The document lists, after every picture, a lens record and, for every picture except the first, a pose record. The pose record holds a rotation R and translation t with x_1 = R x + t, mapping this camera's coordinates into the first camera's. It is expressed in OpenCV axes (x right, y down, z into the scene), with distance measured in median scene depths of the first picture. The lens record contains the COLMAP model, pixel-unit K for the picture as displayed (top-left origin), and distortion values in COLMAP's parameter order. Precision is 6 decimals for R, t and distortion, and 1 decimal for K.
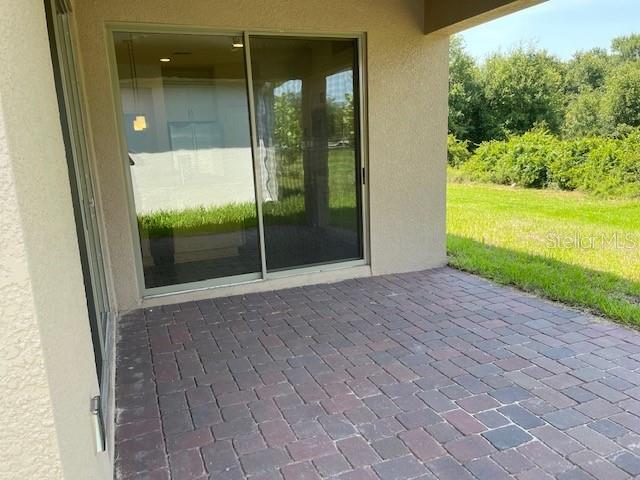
lens RADIAL K [[482.9, 0, 320.0], [0, 482.9, 240.0], [0, 0, 1]] dist [0.110283, -0.160085]
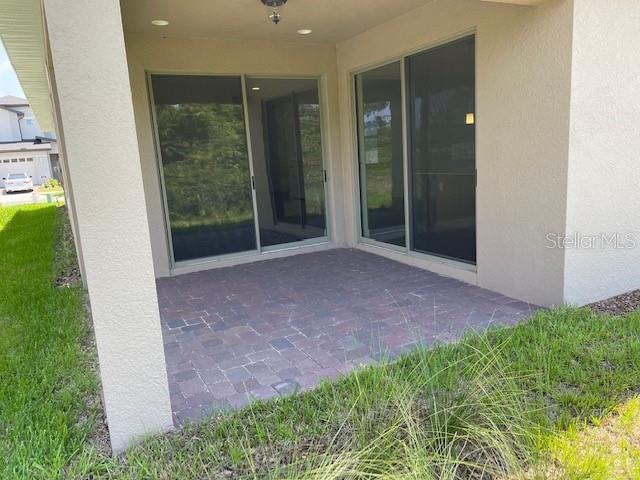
lens RADIAL K [[482.9, 0, 320.0], [0, 482.9, 240.0], [0, 0, 1]] dist [0.110283, -0.160085]
pose [[0.115994, 0.218121, -0.969004, 1.009919], [-0.141509, 0.969266, 0.201241, -0.164326], [0.983118, 0.113780, 0.143295, 0.580846]]
